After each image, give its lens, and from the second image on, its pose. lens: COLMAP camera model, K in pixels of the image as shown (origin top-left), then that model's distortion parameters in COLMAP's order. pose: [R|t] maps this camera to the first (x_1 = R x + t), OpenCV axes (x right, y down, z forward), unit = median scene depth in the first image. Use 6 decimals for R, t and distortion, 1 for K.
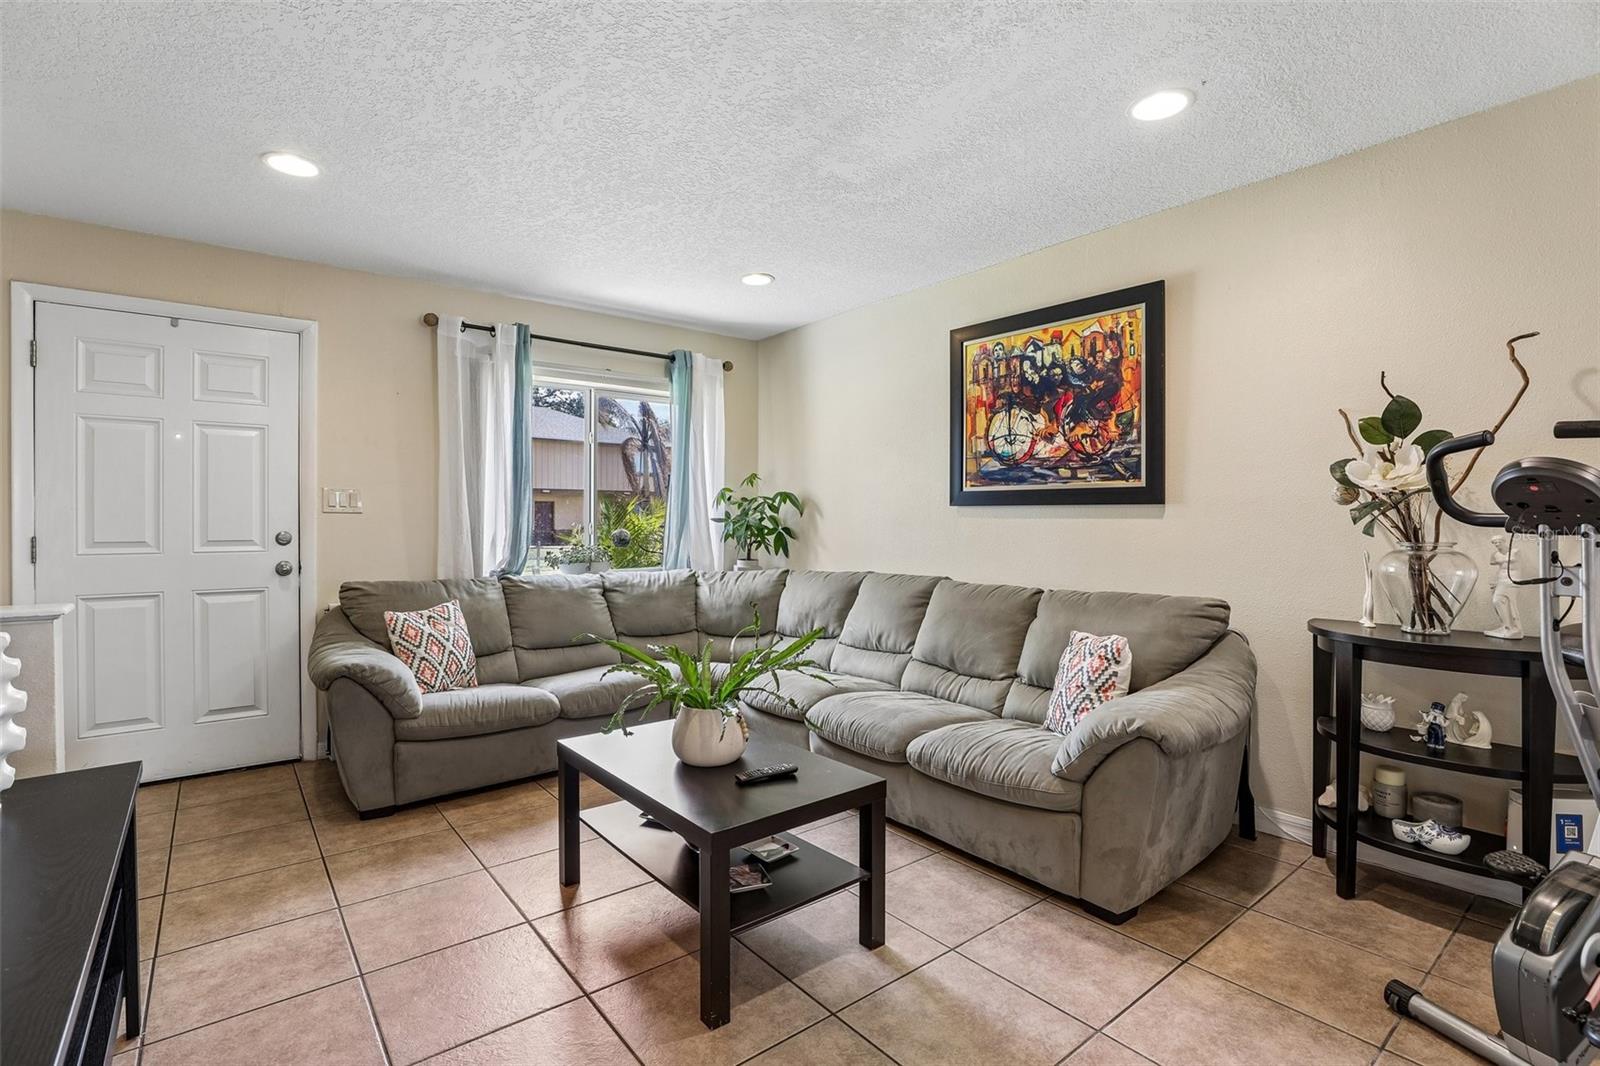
lens RADIAL K [[743.1, 0, 799.3], [0, 743.1, 525.2], [0, 0, 1]] dist [-0.049764, 0.015034]
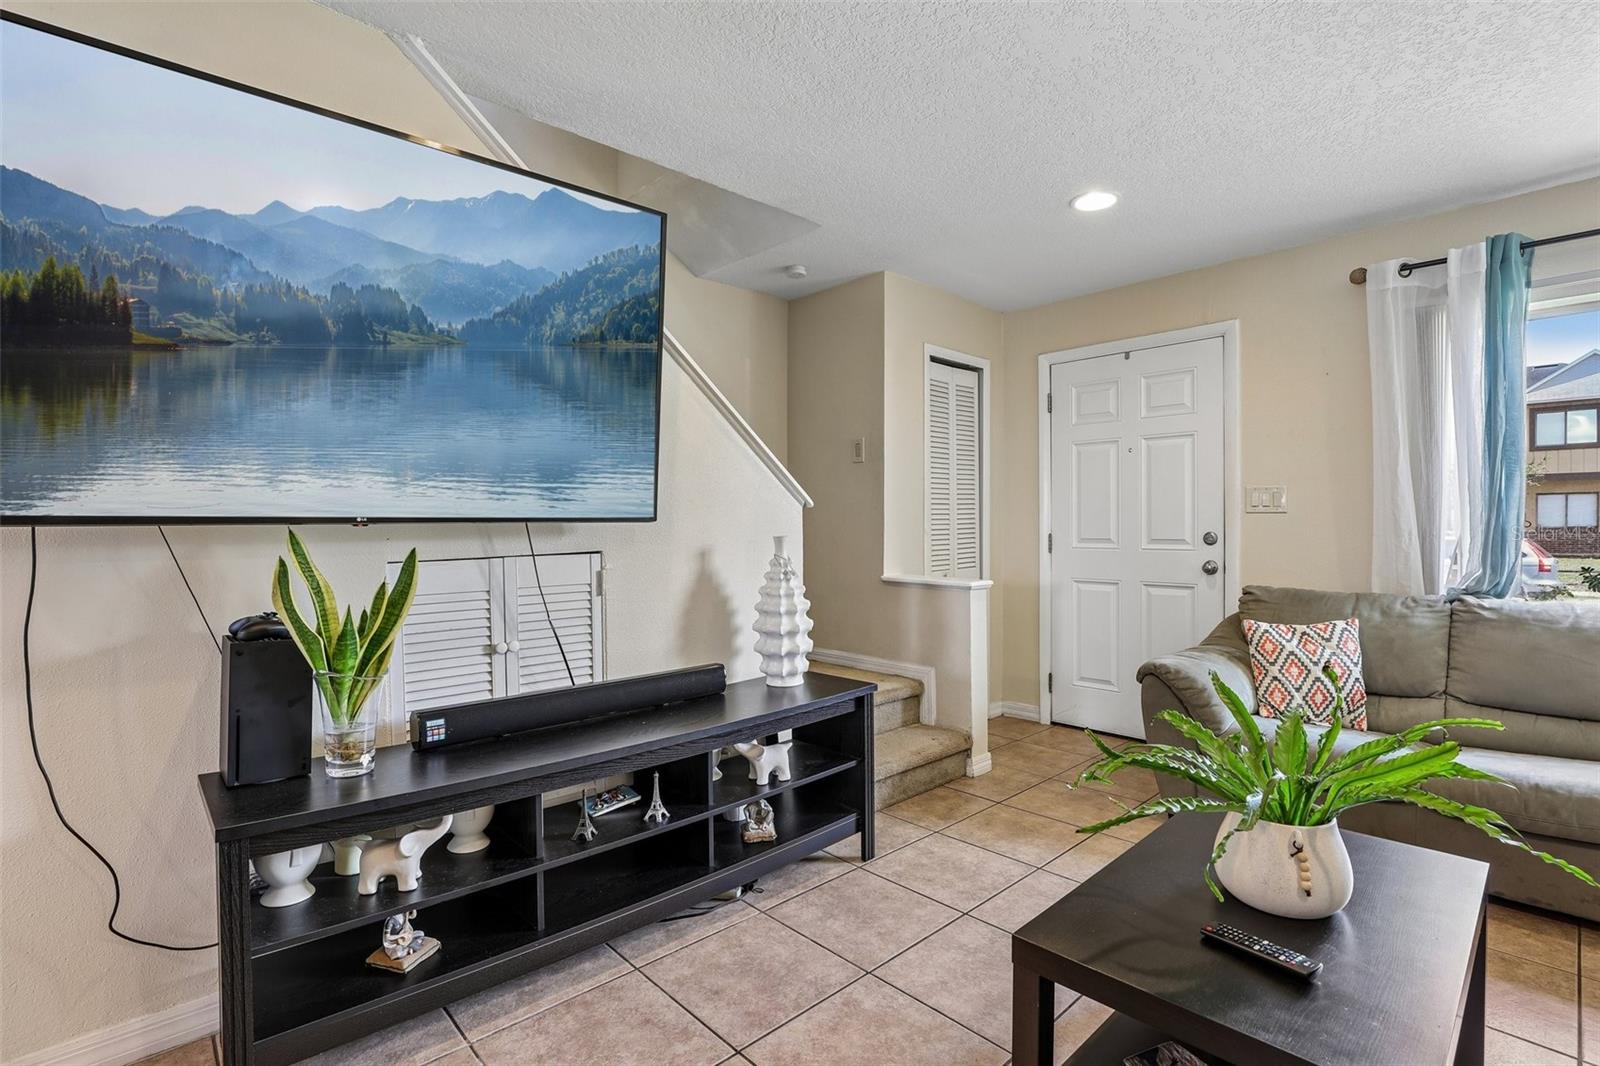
lens RADIAL K [[743.1, 0, 799.3], [0, 743.1, 525.2], [0, 0, 1]] dist [-0.049764, 0.015034]
pose [[0.067690, 0.001696, -0.997705, 0.298709], [-0.000517, 0.999998, 0.001665, -0.001930], [0.997706, 0.000404, 0.067690, 0.354968]]
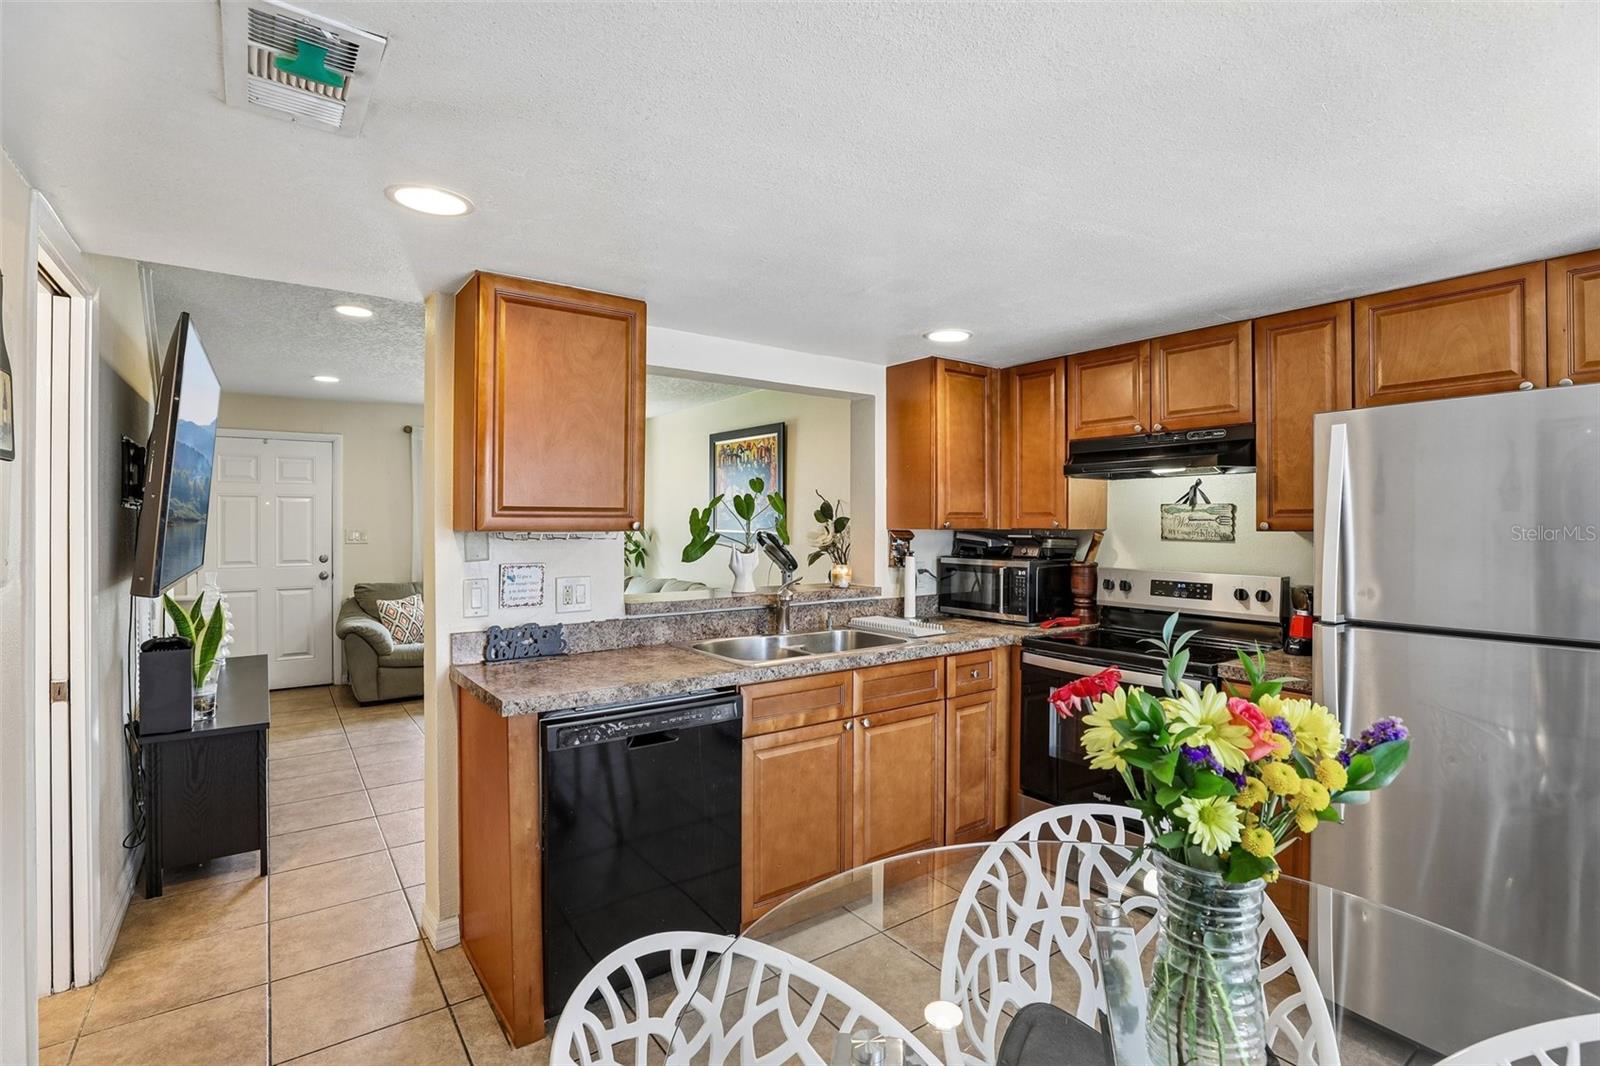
lens RADIAL K [[743.1, 0, 799.3], [0, 743.1, 525.2], [0, 0, 1]] dist [-0.049764, 0.015034]
pose [[0.998910, 0.002413, -0.046625, 0.546344], [-0.002345, 0.999996, 0.001516, -0.070735], [0.046629, -0.001405, 0.998911, -0.741981]]
